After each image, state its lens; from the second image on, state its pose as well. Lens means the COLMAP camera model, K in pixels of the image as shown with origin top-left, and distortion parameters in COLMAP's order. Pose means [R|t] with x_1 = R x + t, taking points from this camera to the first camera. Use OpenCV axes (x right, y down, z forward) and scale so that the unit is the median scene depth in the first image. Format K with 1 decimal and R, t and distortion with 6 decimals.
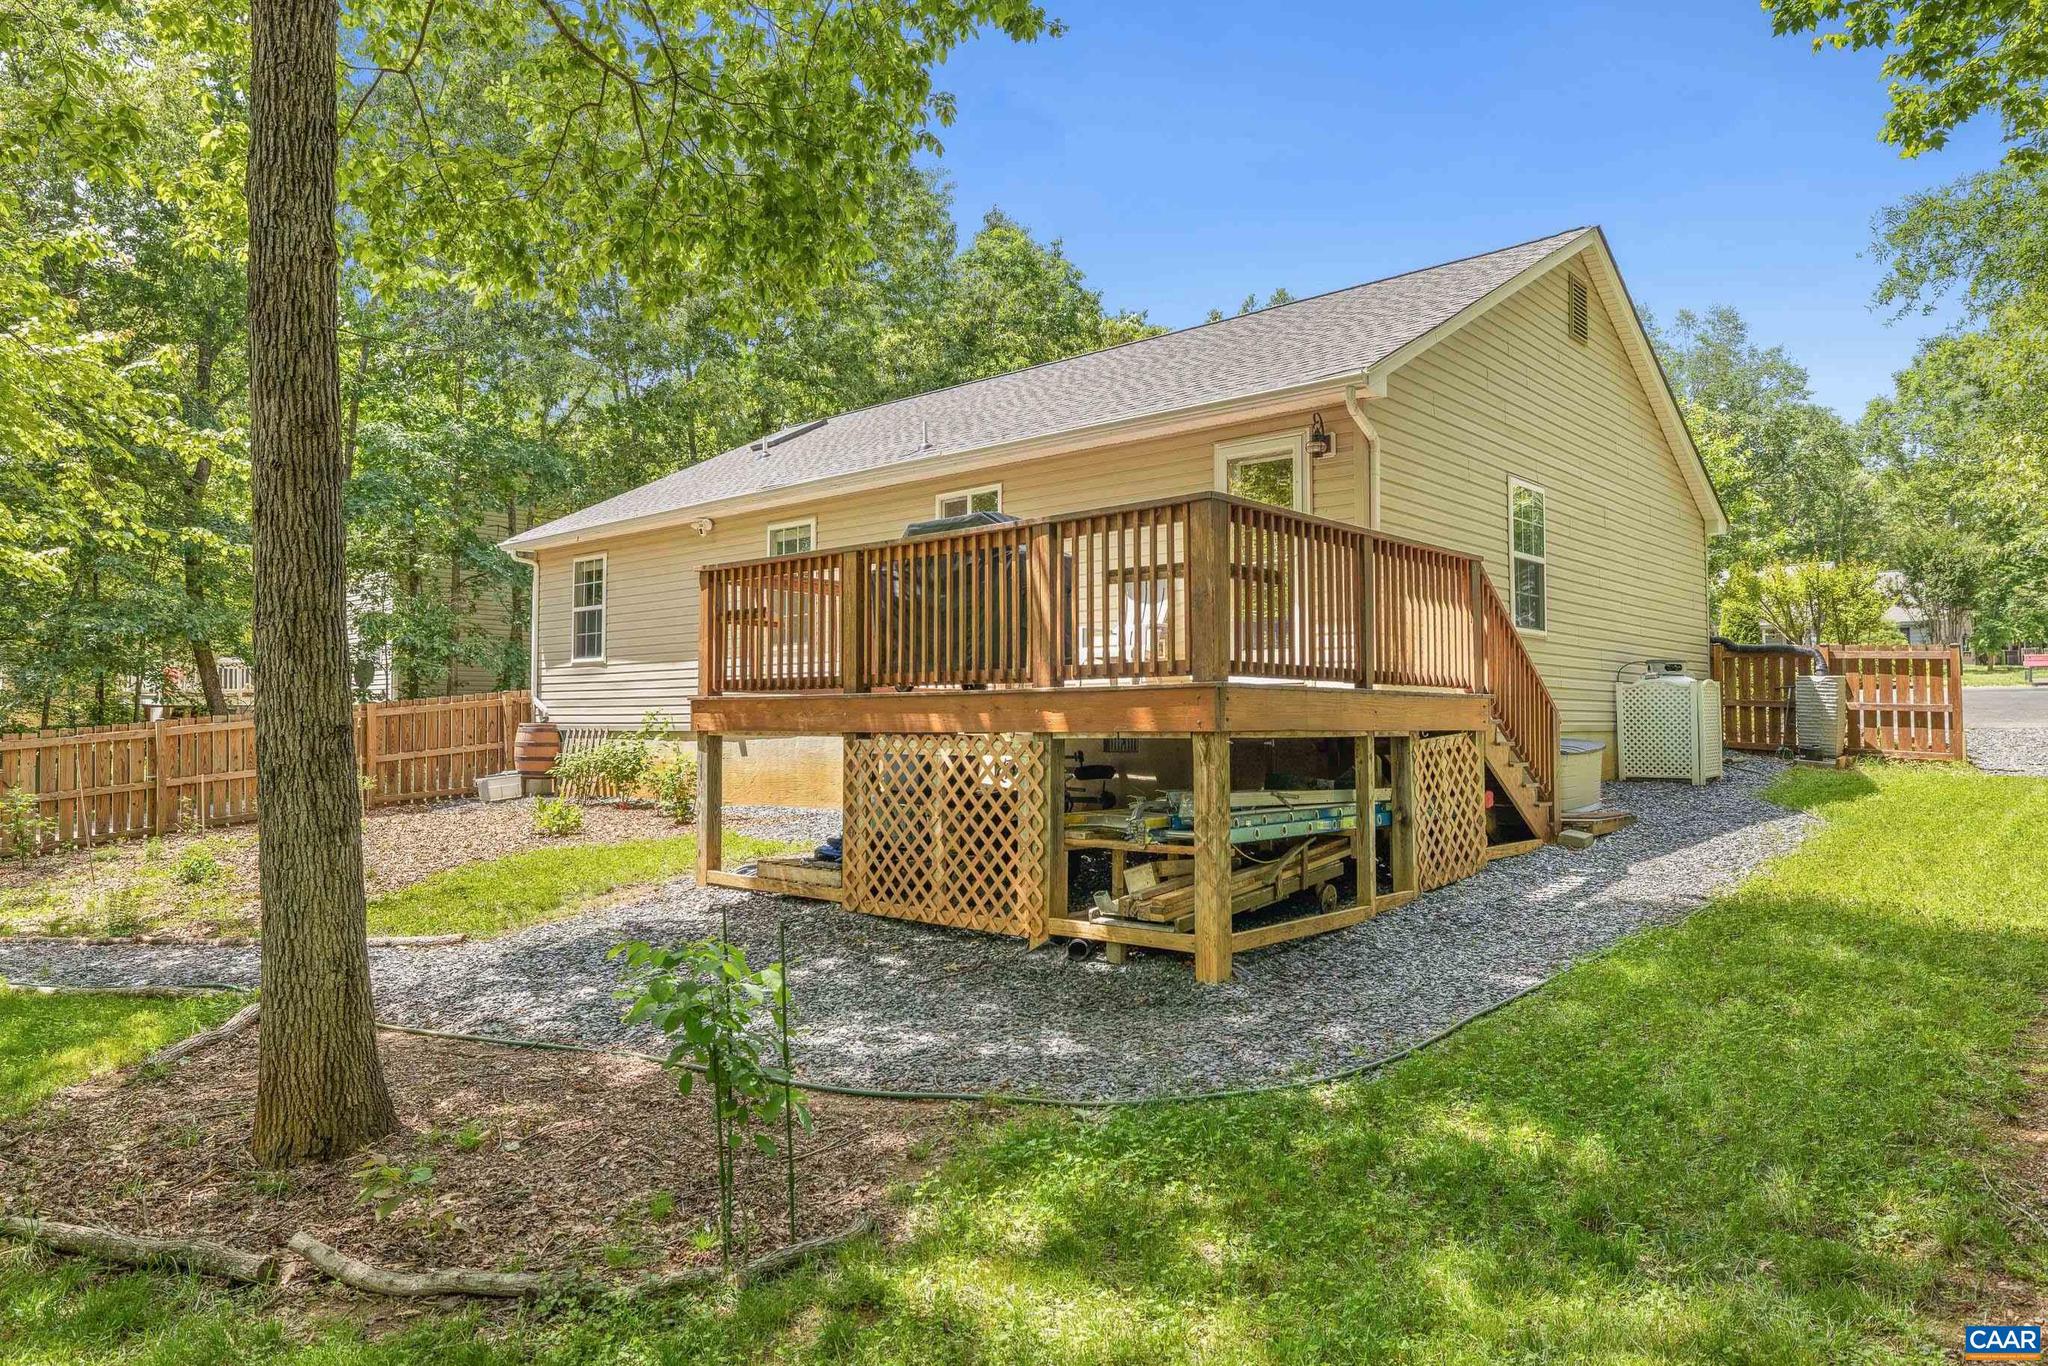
lens RADIAL K [[1300.1, 0, 1040.1], [0, 1300.1, 704.1], [0, 0, 1]] dist [-0.023137, 0.010085]
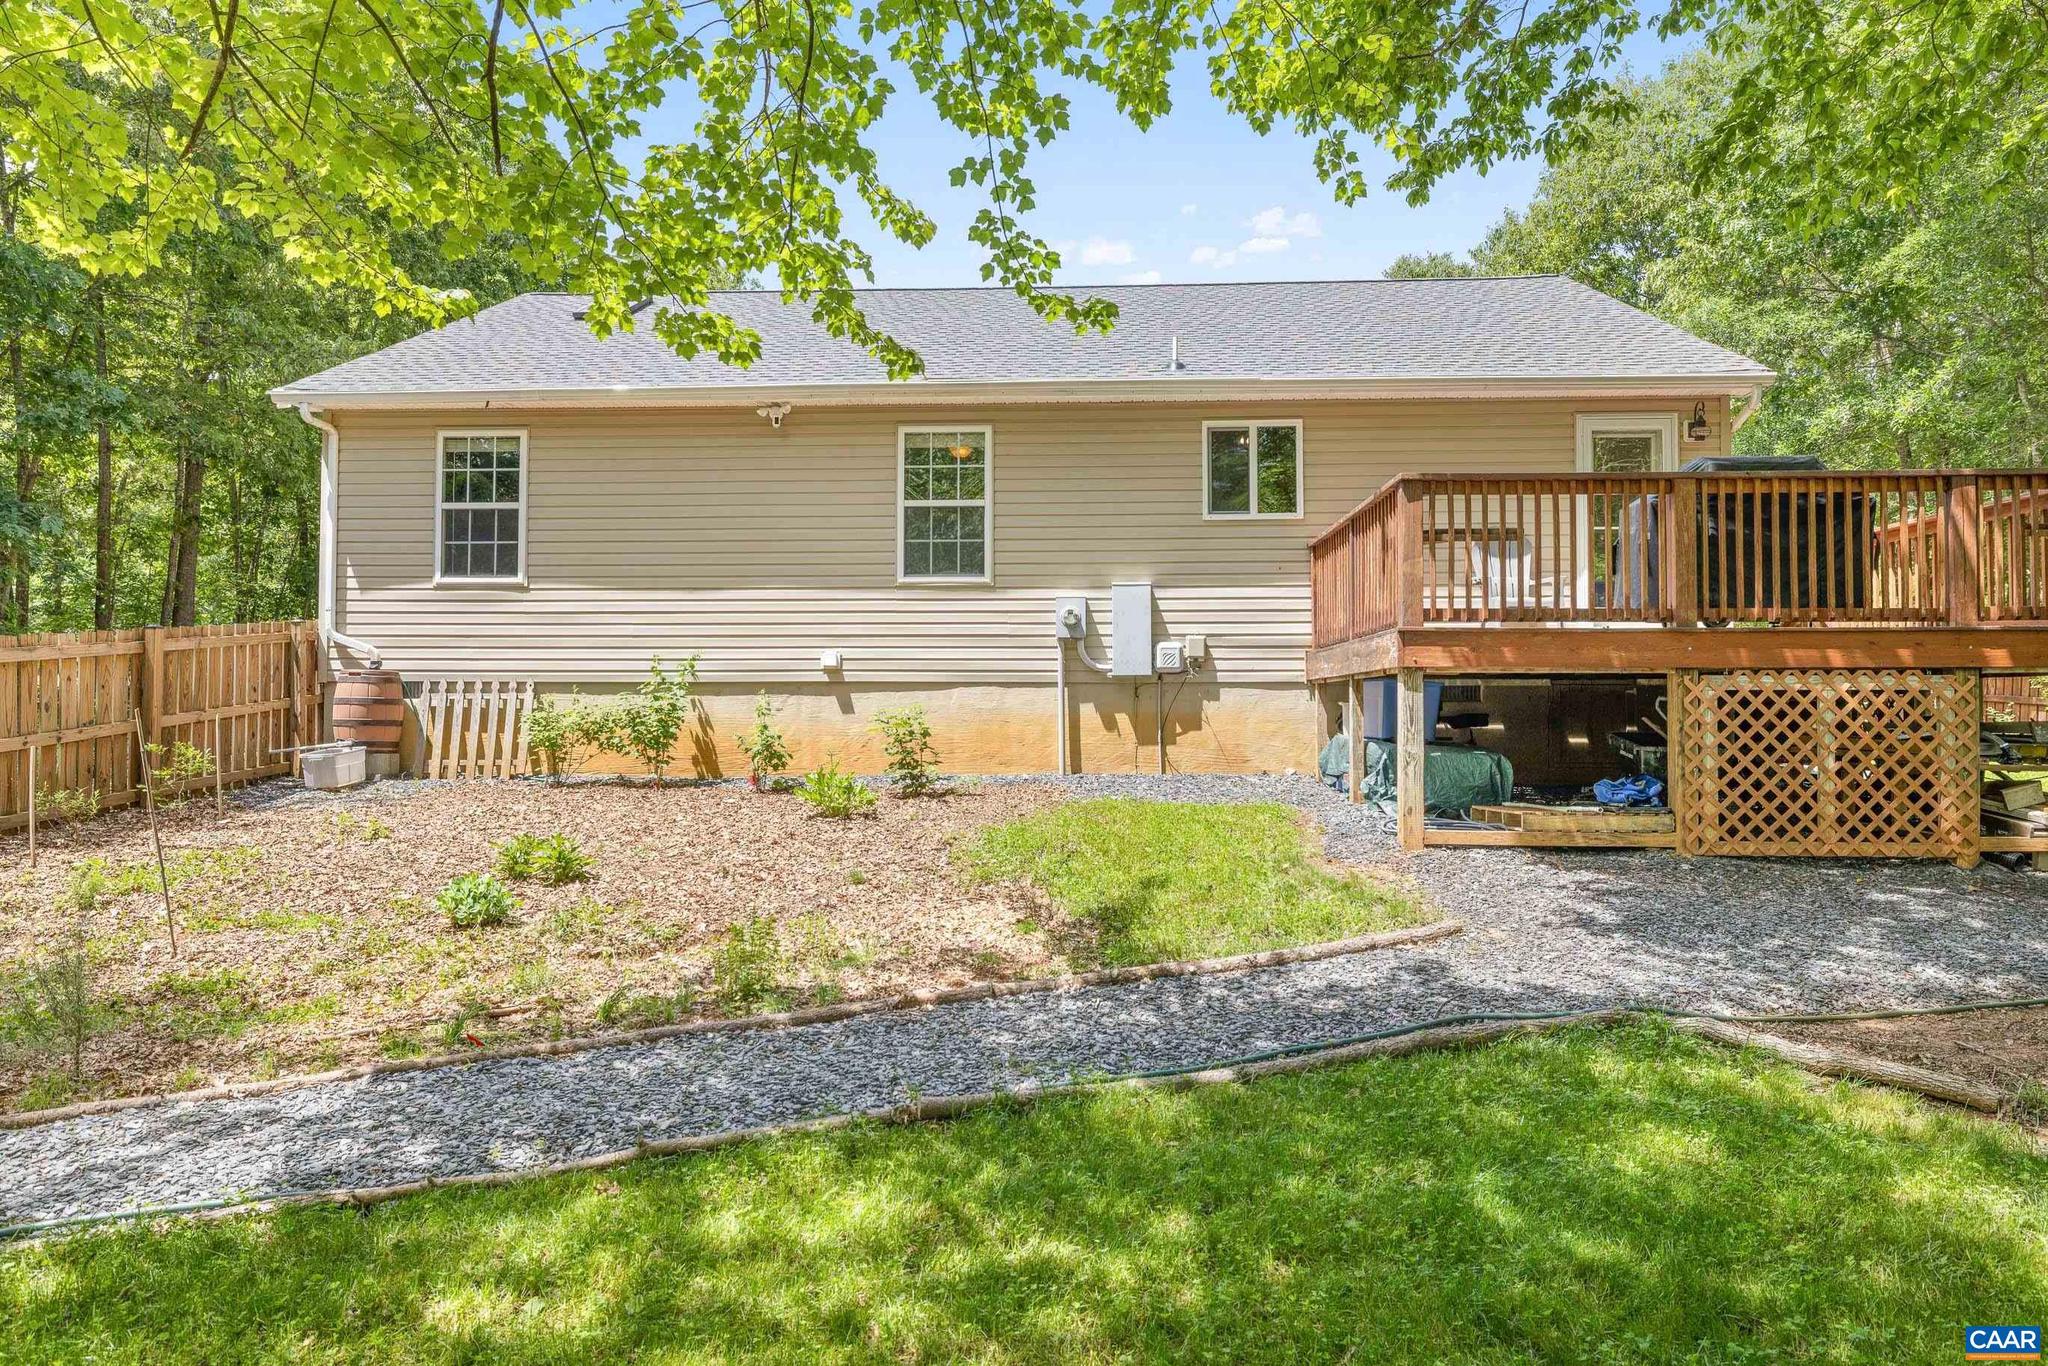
lens RADIAL K [[1300.1, 0, 1020.1], [0, 1300.1, 682.3], [0, 0, 1]] dist [-0.023137, 0.010085]
pose [[0.779301, 0.018973, 0.626362, -0.563718], [-0.013573, 0.999818, -0.013397, 0.026252], [-0.626502, 0.001939, 0.779417, 0.286419]]
